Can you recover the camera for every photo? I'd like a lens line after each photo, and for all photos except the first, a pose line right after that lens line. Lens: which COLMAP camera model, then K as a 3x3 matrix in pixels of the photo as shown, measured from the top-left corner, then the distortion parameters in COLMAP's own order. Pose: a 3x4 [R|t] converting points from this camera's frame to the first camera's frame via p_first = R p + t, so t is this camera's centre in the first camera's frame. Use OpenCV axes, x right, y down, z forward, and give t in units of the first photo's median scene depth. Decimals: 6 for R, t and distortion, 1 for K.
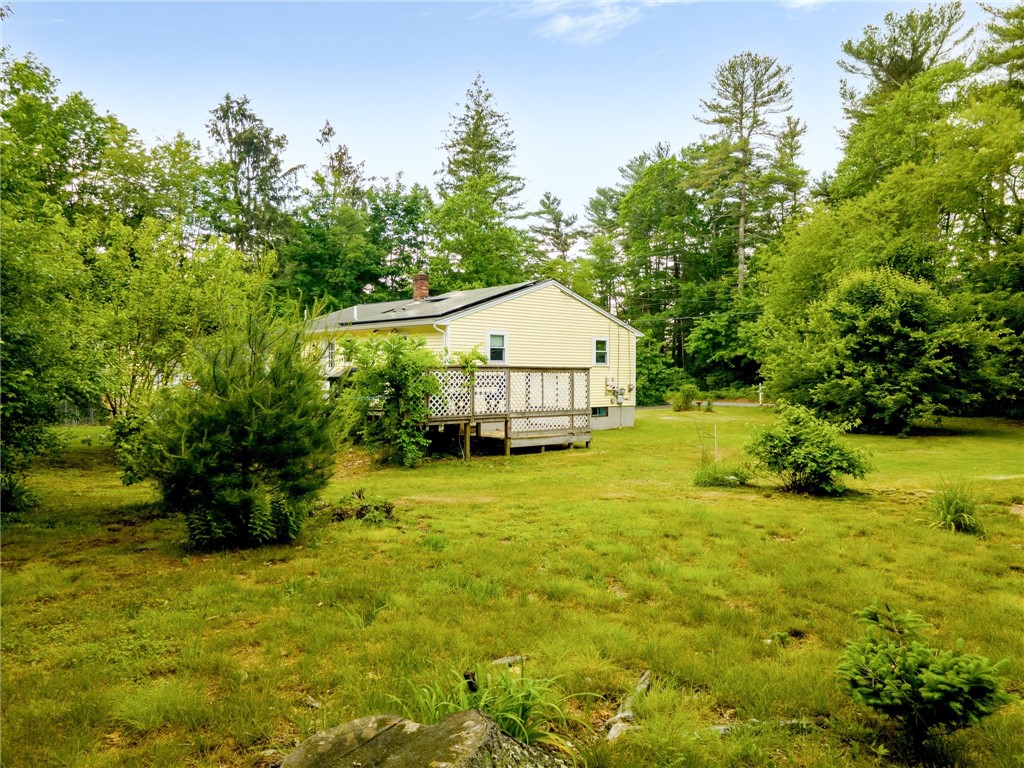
lens RADIAL K [[763.7, 0, 511.6], [0, 763.7, 388.8], [0, 0, 1]] dist [0.044501, 0.000241]
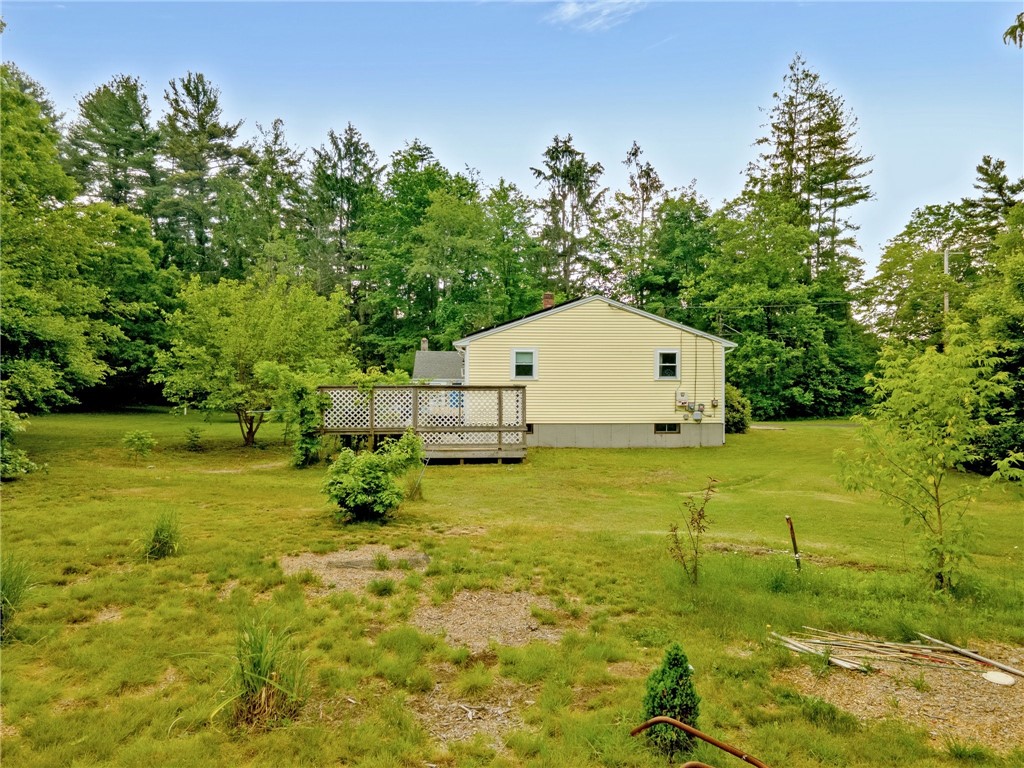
lens RADIAL K [[763.7, 0, 511.3], [0, 763.7, 377.1], [0, 0, 1]] dist [0.044501, 0.000241]
pose [[0.793634, 0.000034, -0.608396, 0.525693], [-0.009638, 0.999875, -0.012517, -0.019361], [0.608320, 0.015797, 0.793535, 0.126066]]
